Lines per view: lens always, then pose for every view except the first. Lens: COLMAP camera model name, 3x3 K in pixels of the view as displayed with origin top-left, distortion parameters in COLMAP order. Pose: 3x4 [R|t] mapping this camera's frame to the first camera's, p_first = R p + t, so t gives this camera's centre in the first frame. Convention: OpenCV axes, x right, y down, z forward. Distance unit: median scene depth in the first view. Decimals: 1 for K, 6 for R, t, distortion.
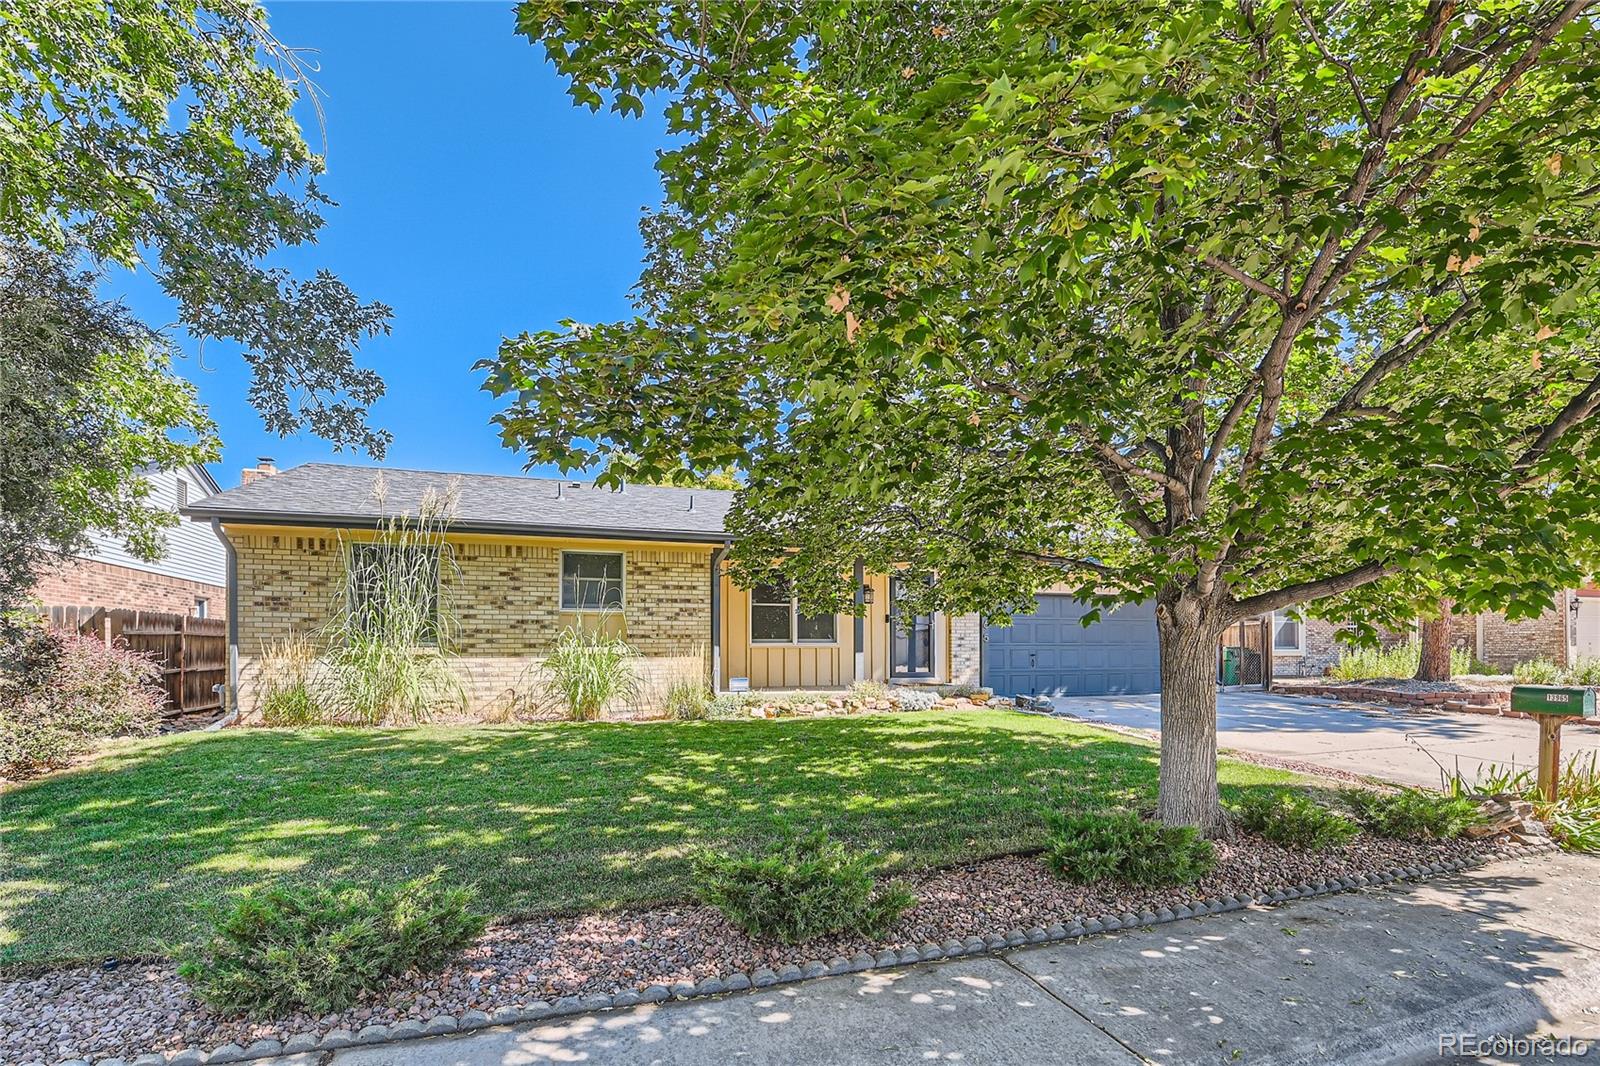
lens RADIAL K [[732.3, 0, 780.0], [0, 732.3, 571.0], [0, 0, 1]] dist [-0.011293, -0.001747]
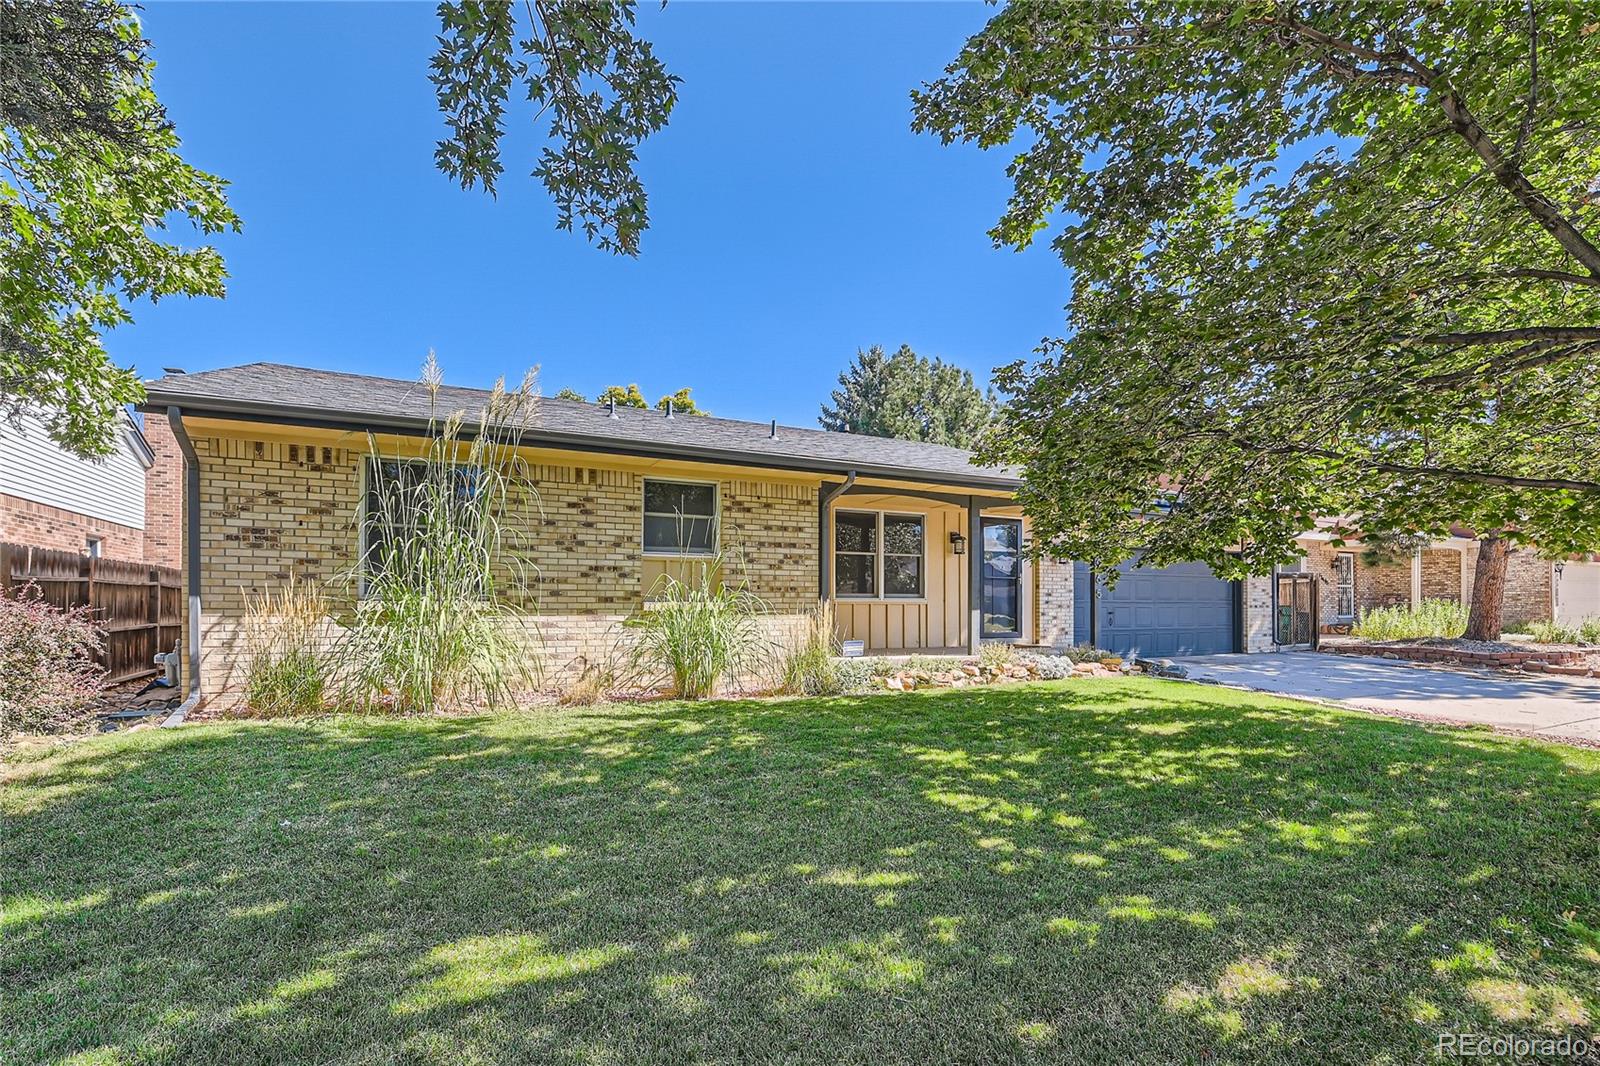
lens RADIAL K [[732.3, 0, 806.7], [0, 732.3, 535.6], [0, 0, 1]] dist [-0.011293, -0.001747]
pose [[0.991383, 0.017302, 0.129850, -0.261431], [-0.018891, 0.999761, 0.011014, 0.025185], [-0.129628, -0.013372, 0.991472, 0.239046]]
